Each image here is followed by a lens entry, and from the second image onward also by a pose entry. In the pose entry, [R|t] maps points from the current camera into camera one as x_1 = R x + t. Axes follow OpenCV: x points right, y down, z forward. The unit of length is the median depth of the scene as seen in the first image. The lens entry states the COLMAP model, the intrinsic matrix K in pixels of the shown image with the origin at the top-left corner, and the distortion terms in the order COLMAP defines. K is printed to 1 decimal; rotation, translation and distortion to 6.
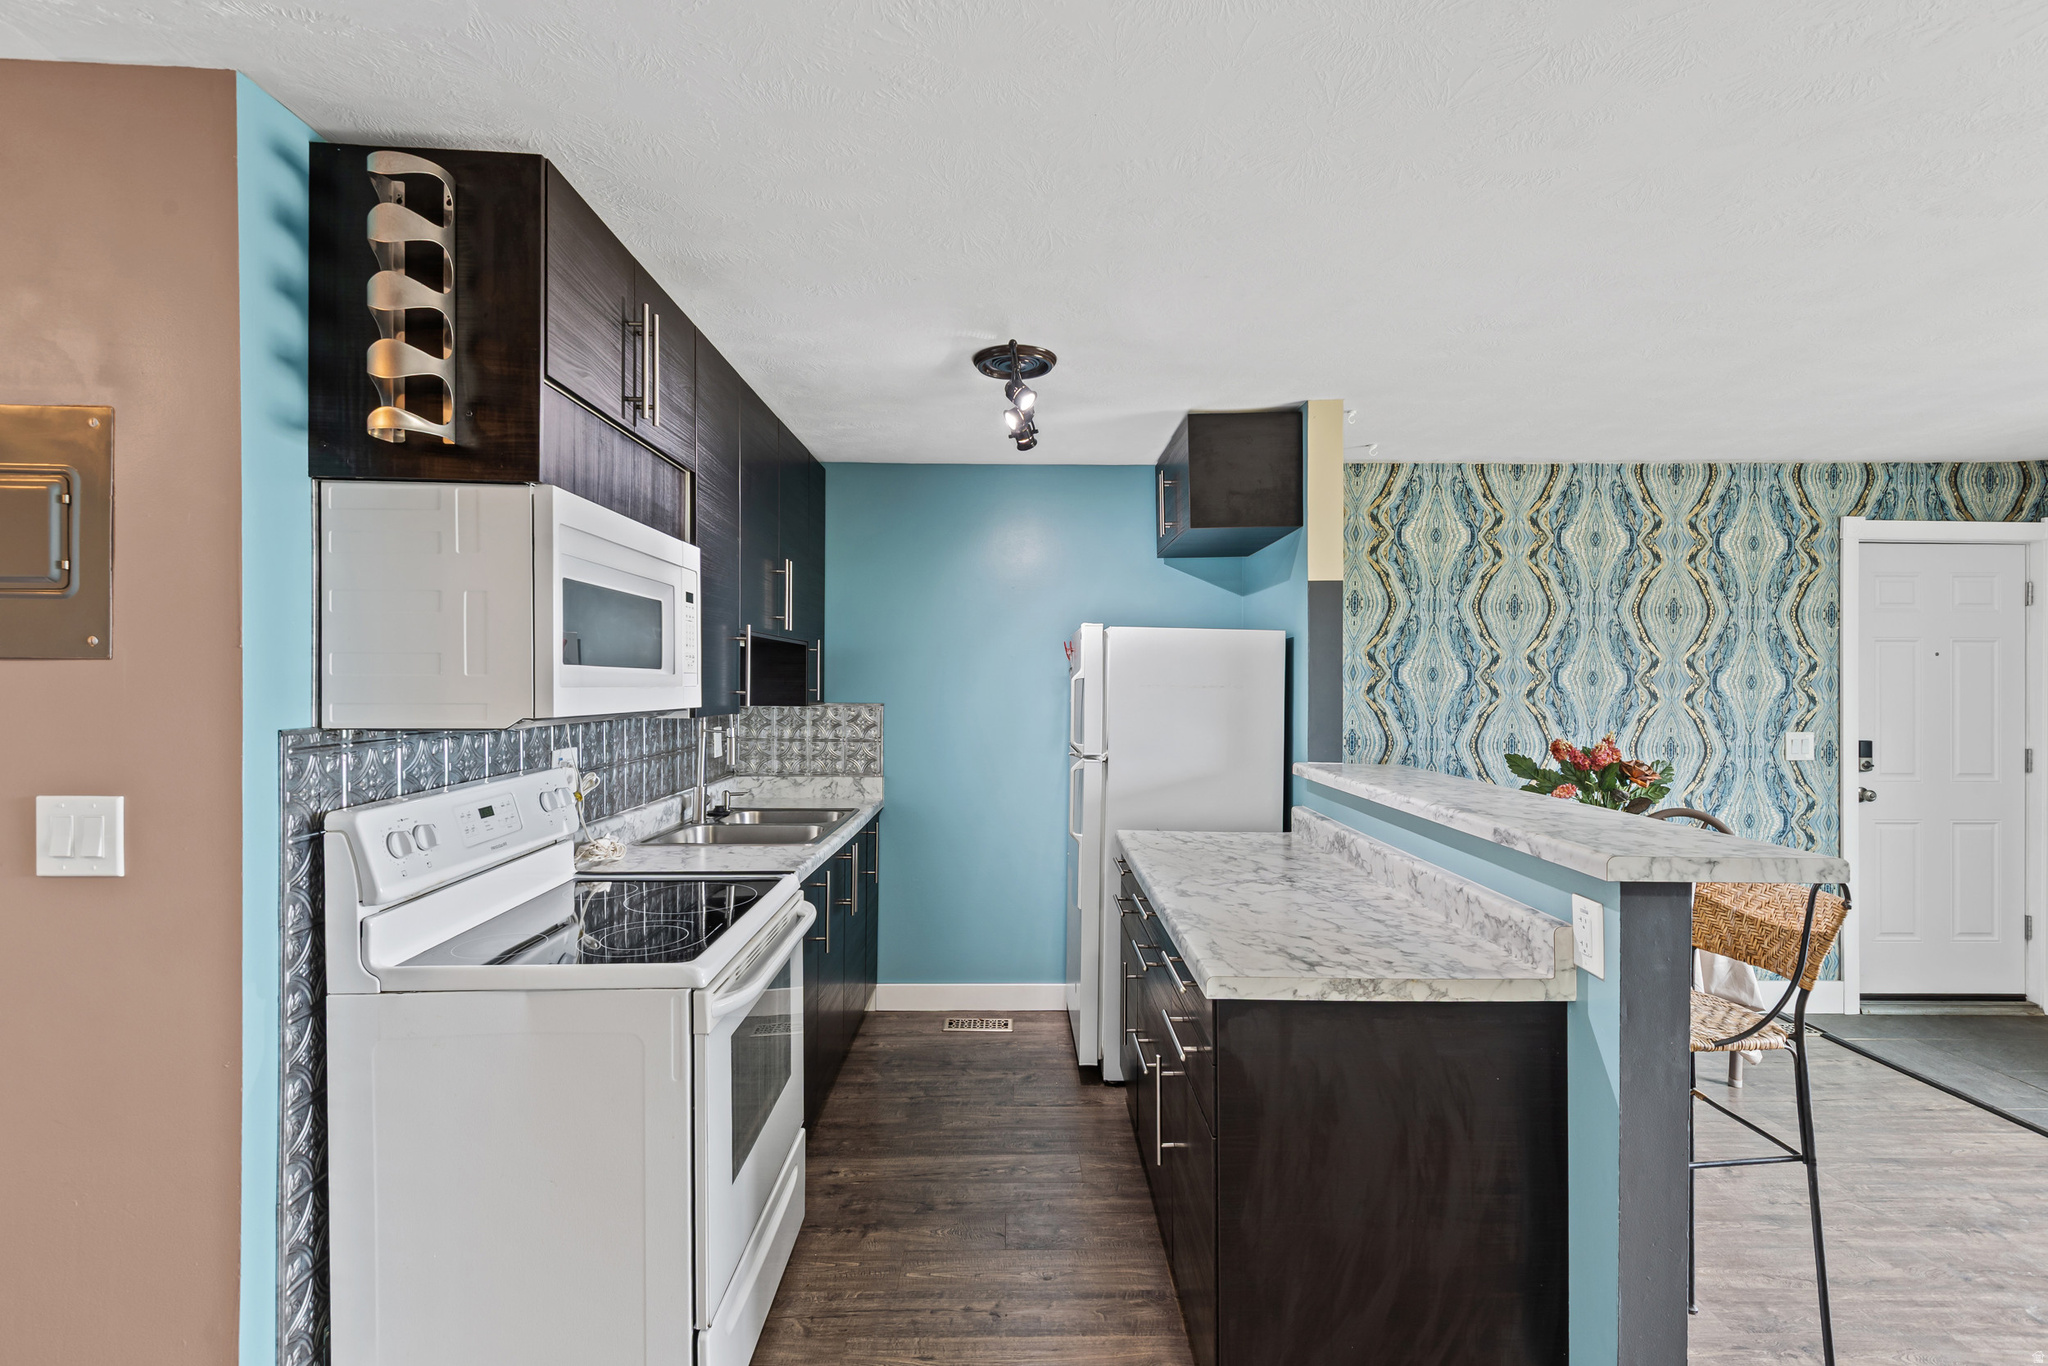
lens RADIAL K [[927.4, 0, 1040.1], [0, 927.4, 687.1], [0, 0, 1]] dist [0.033471, -0.016876]
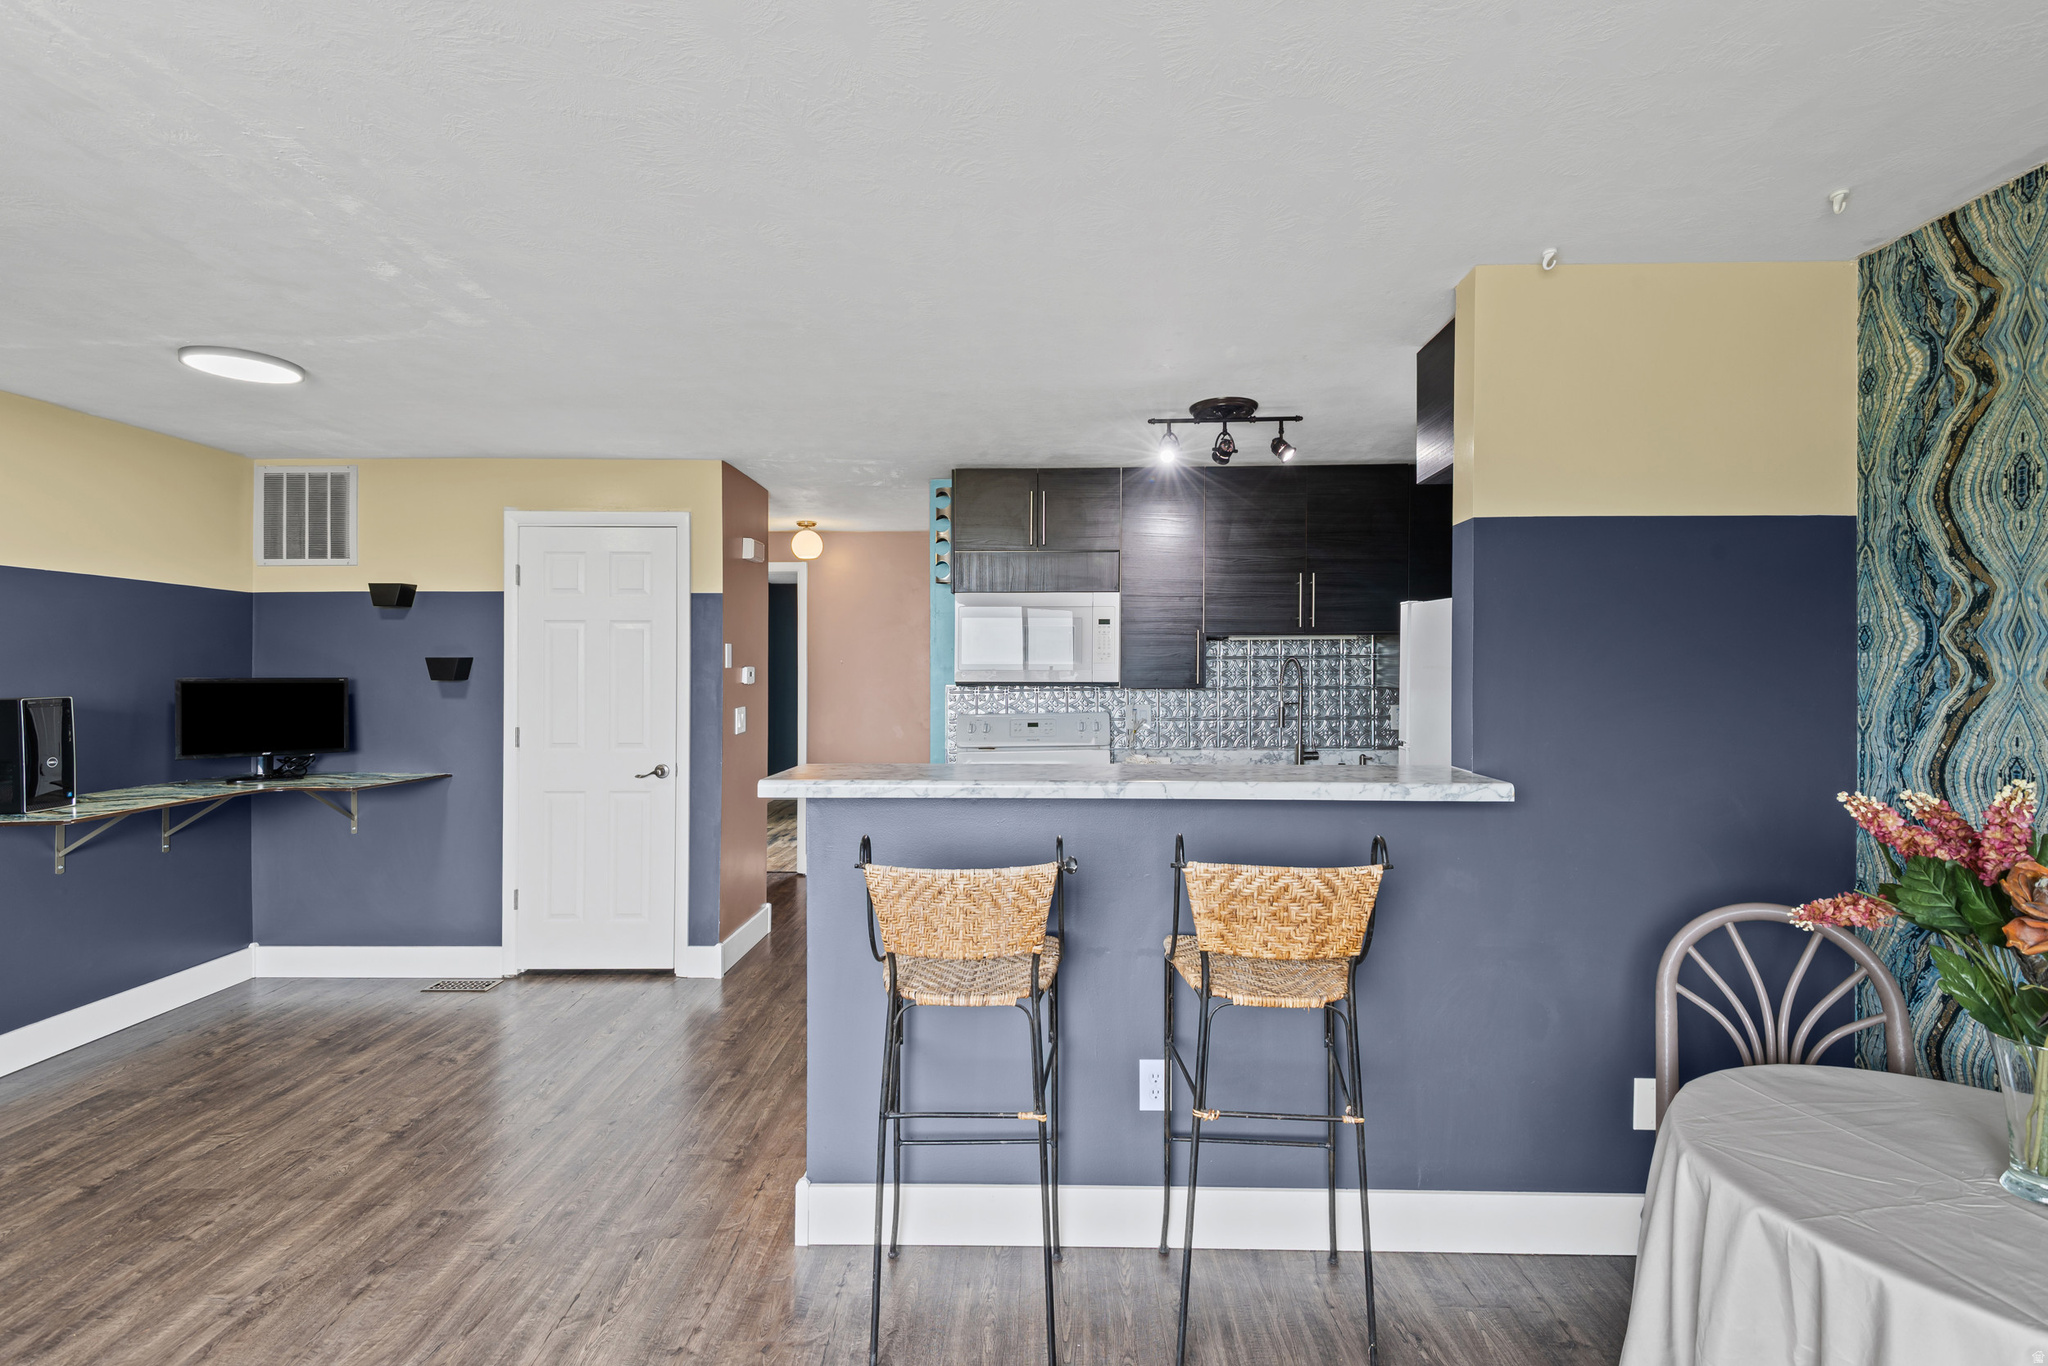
lens RADIAL K [[920.1, 0, 1026.8], [0, 920.1, 671.5], [0, 0, 1]] dist [0.026813, -0.012833]
pose [[-0.043551, -0.004551, -0.999041, 0.810661], [-0.001322, 0.999989, -0.004498, 0.005770], [0.999050, 0.001125, -0.043557, 0.526598]]
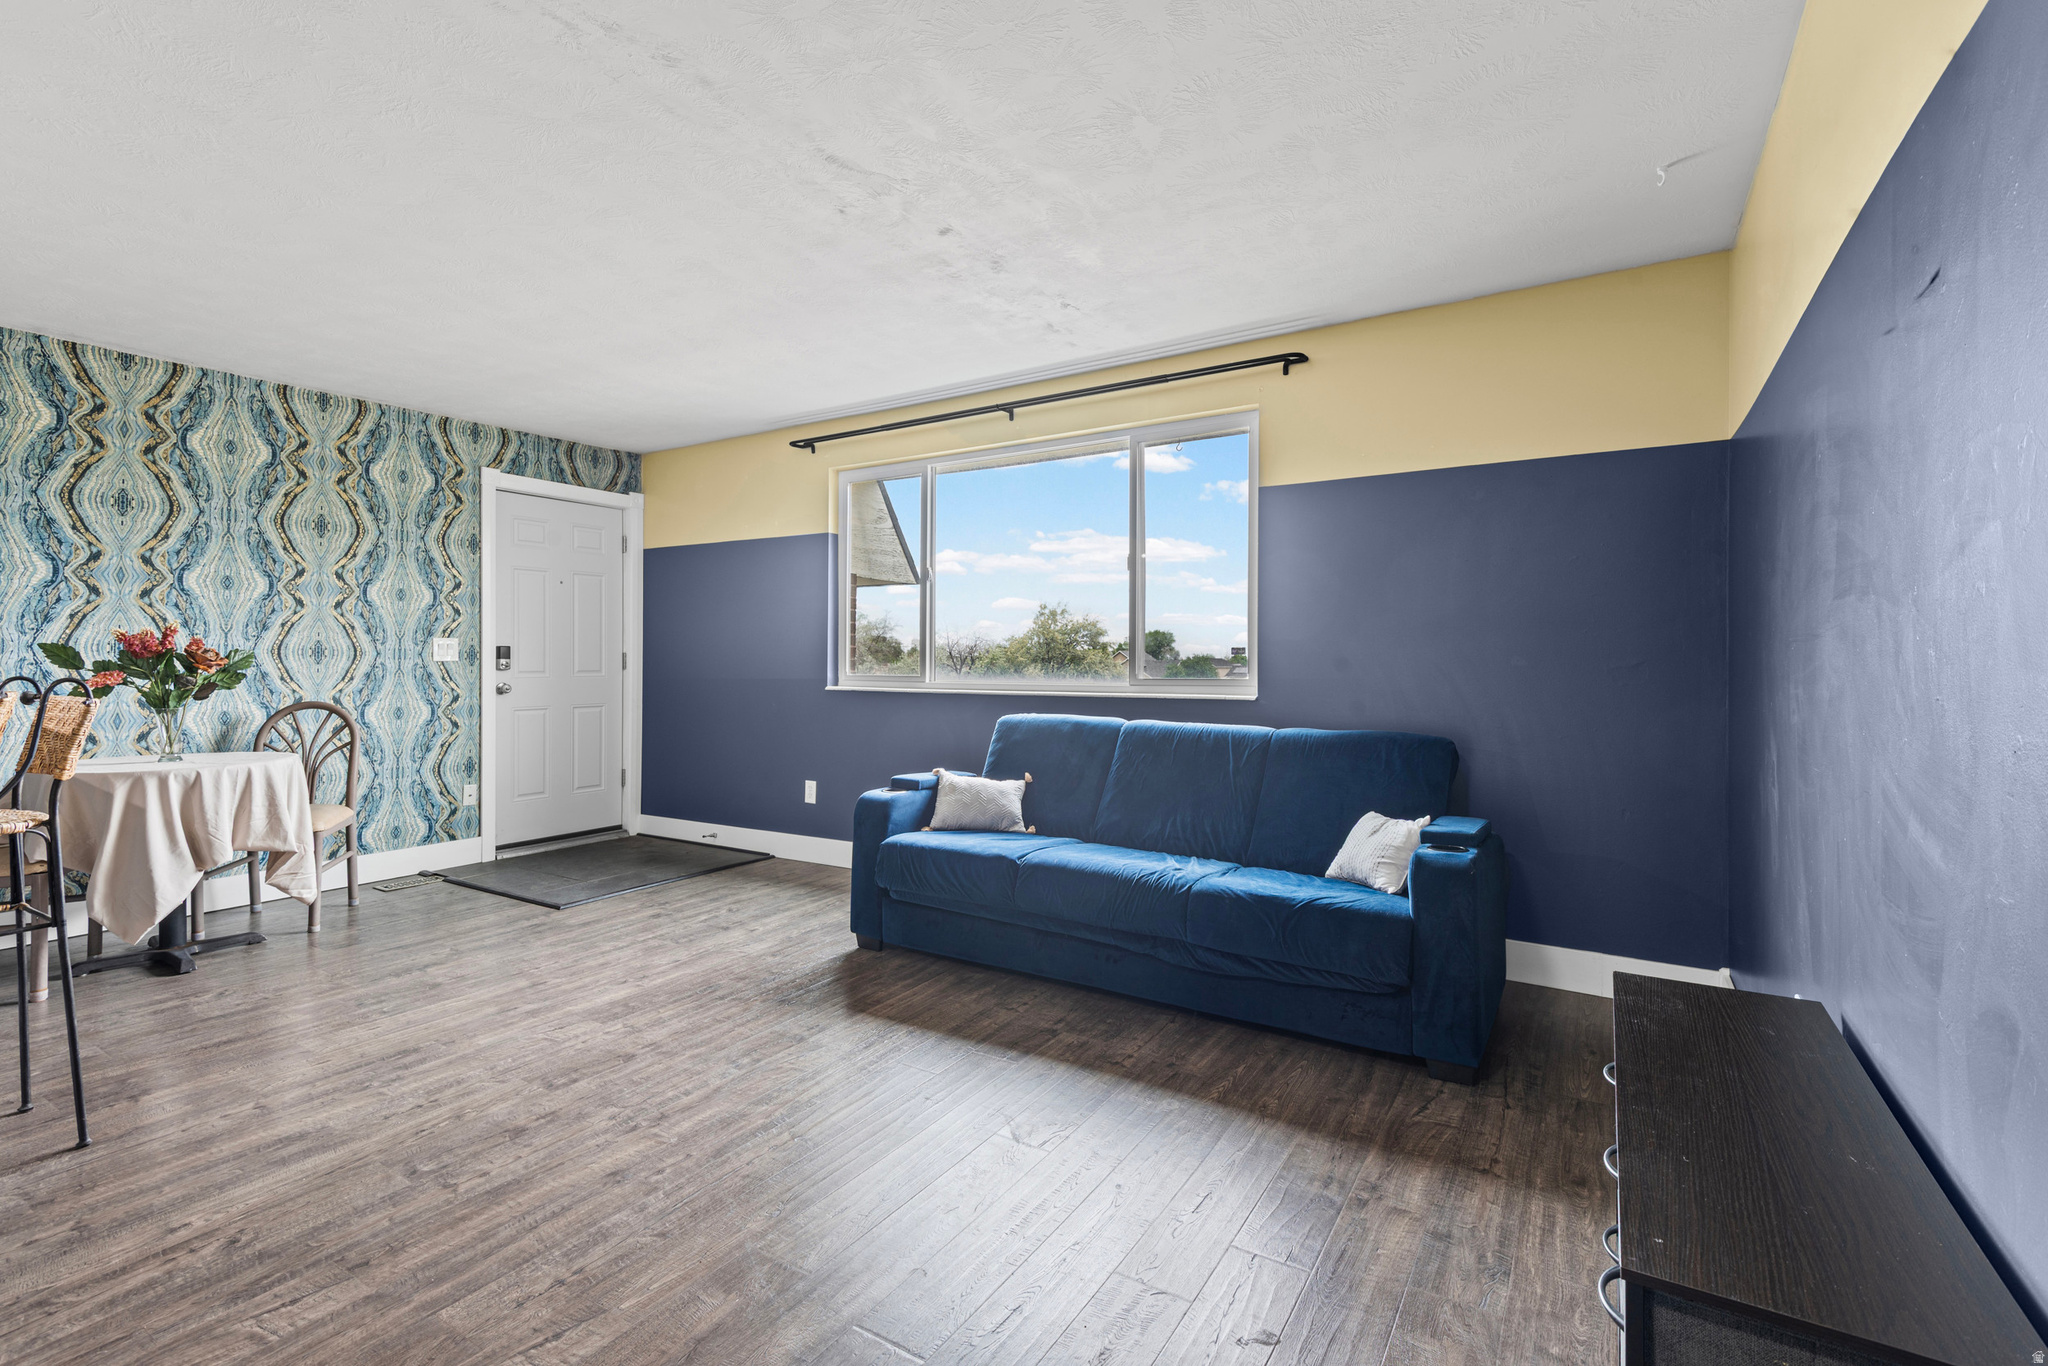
lens RADIAL K [[929.4, 0, 1036.7], [0, 929.4, 648.8], [0, 0, 1]] dist [0.032274, -0.014841]
pose [[0.551109, 0.004608, 0.834421, 0.216902], [0.003868, 0.999960, -0.008077, 0.075109], [-0.834424, 0.007678, 0.551069, -0.307095]]
